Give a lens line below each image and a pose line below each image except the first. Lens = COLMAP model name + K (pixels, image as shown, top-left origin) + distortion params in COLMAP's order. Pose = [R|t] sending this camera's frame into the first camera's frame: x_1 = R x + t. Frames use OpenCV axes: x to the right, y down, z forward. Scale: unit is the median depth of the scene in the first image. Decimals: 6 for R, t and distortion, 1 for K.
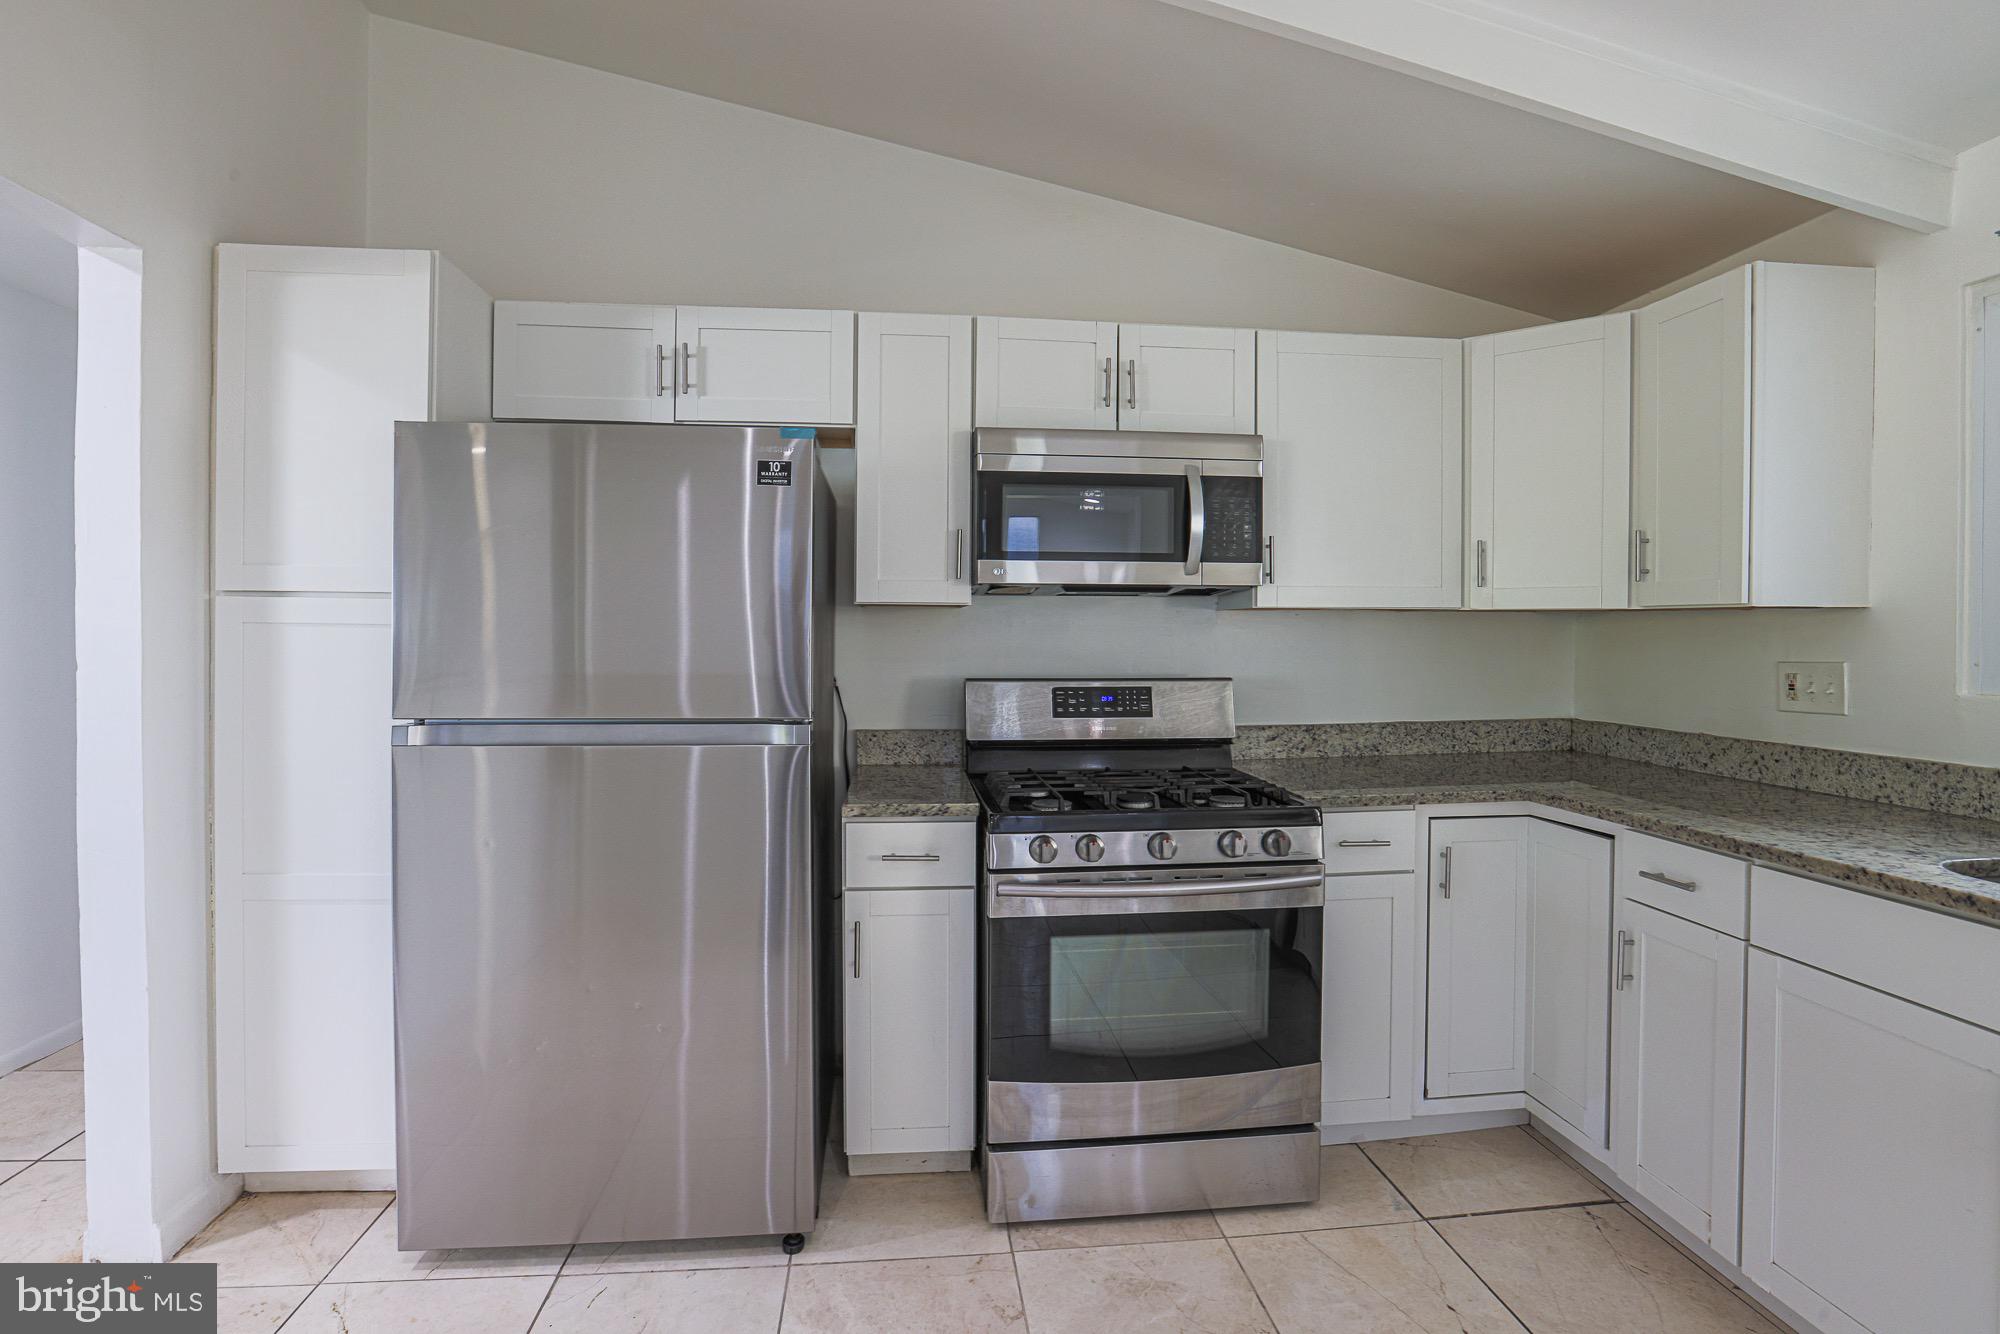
lens RADIAL K [[930.7, 0, 989.2], [0, 930.7, 647.7], [0, 0, 1]] dist [-0.051218, 0.021152]
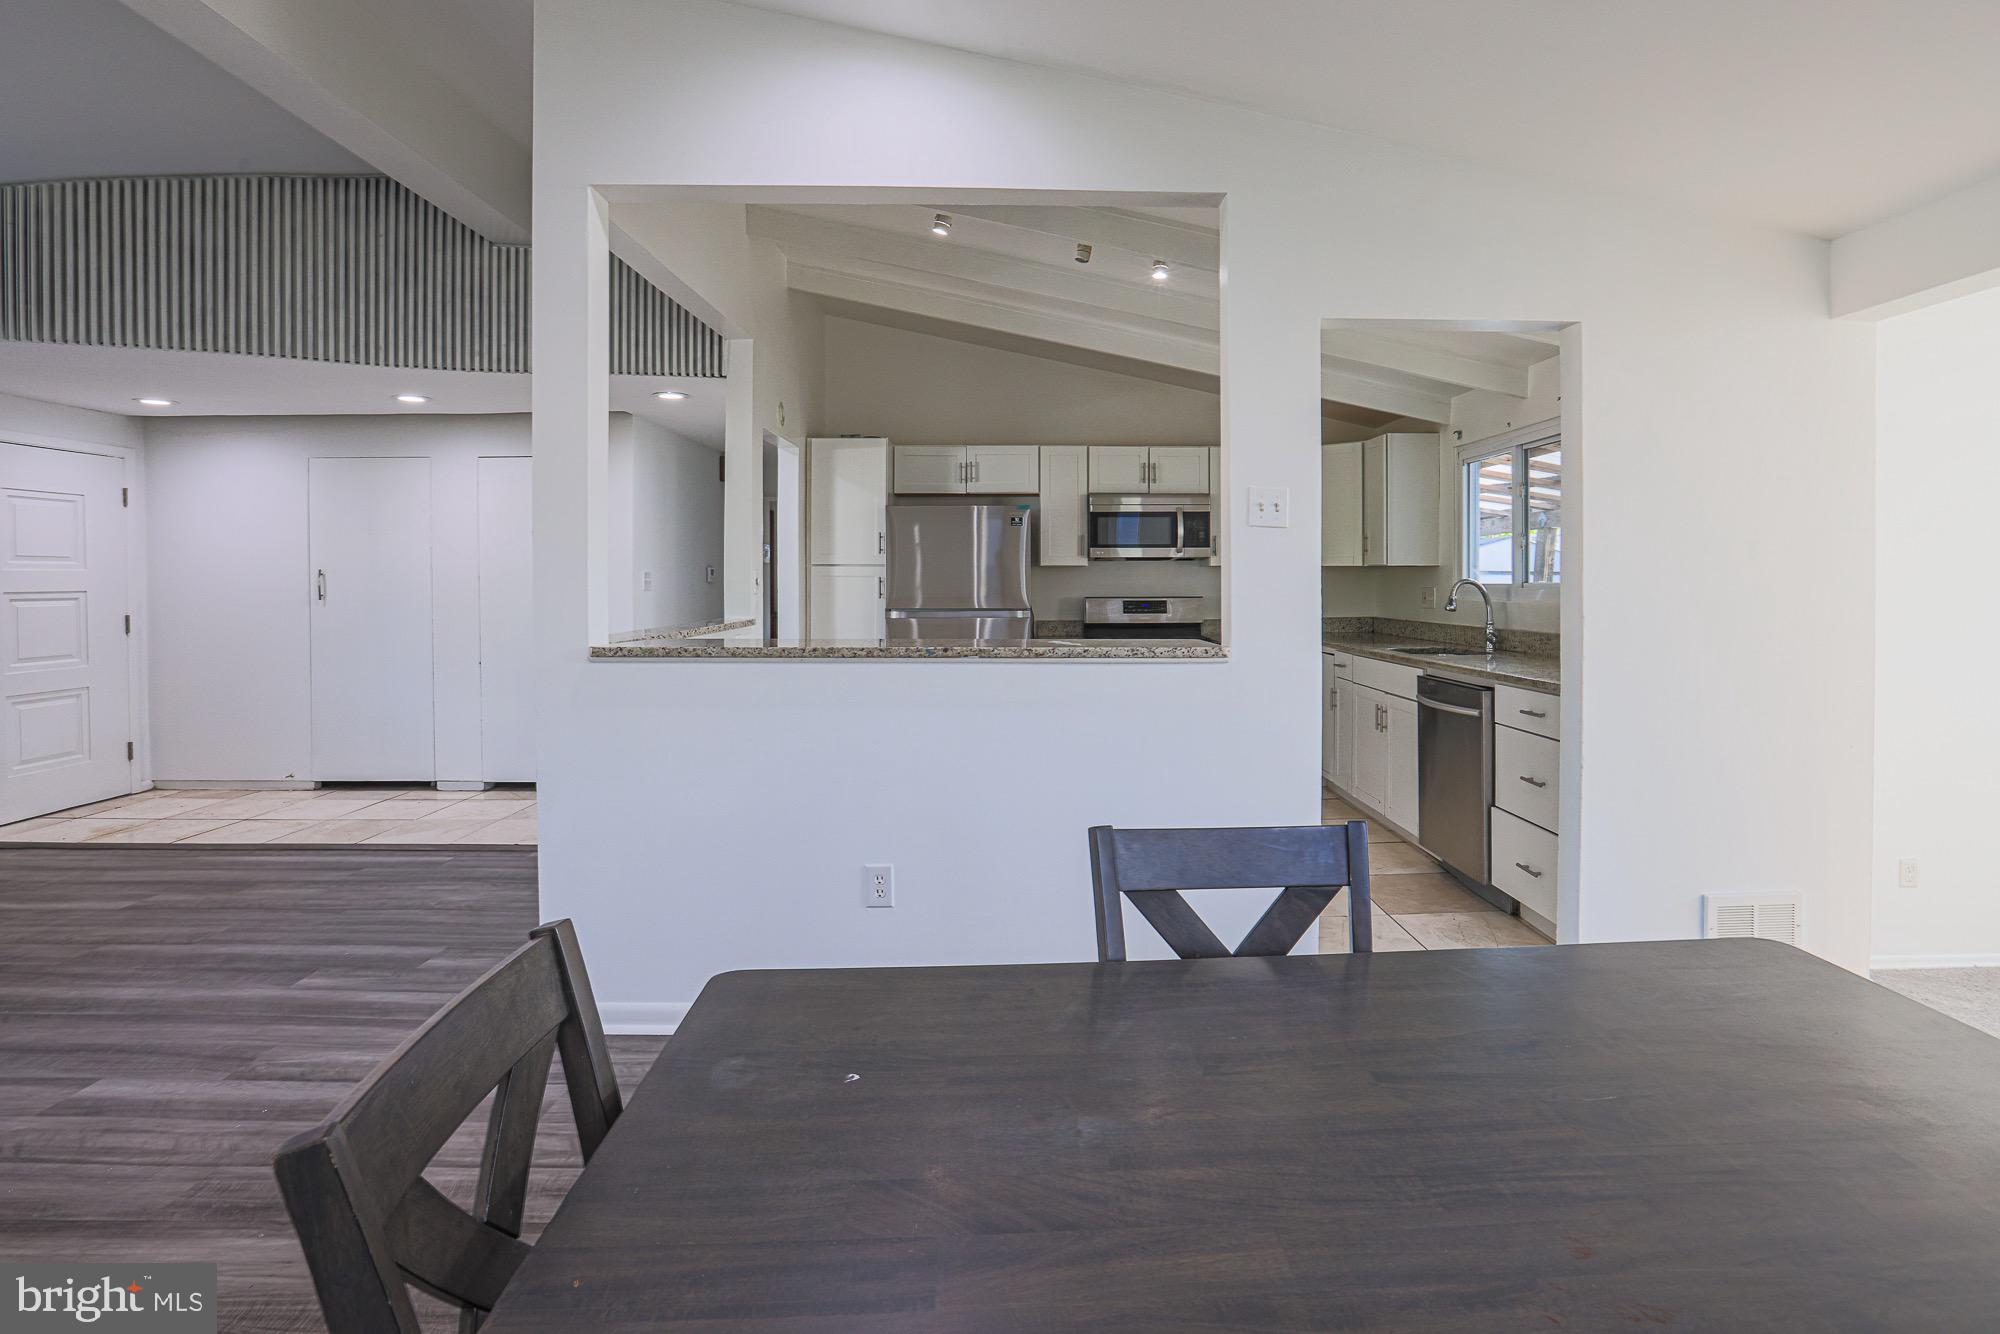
lens RADIAL K [[936.4, 0, 1004.2], [0, 936.4, 589.0], [0, 0, 1]] dist [-0.015223, 0.001012]
pose [[0.996098, -0.005658, -0.088075, -0.021020], [0.005380, 0.999980, -0.003394, 0.021433], [0.088092, 0.002907, 0.996108, -1.491028]]
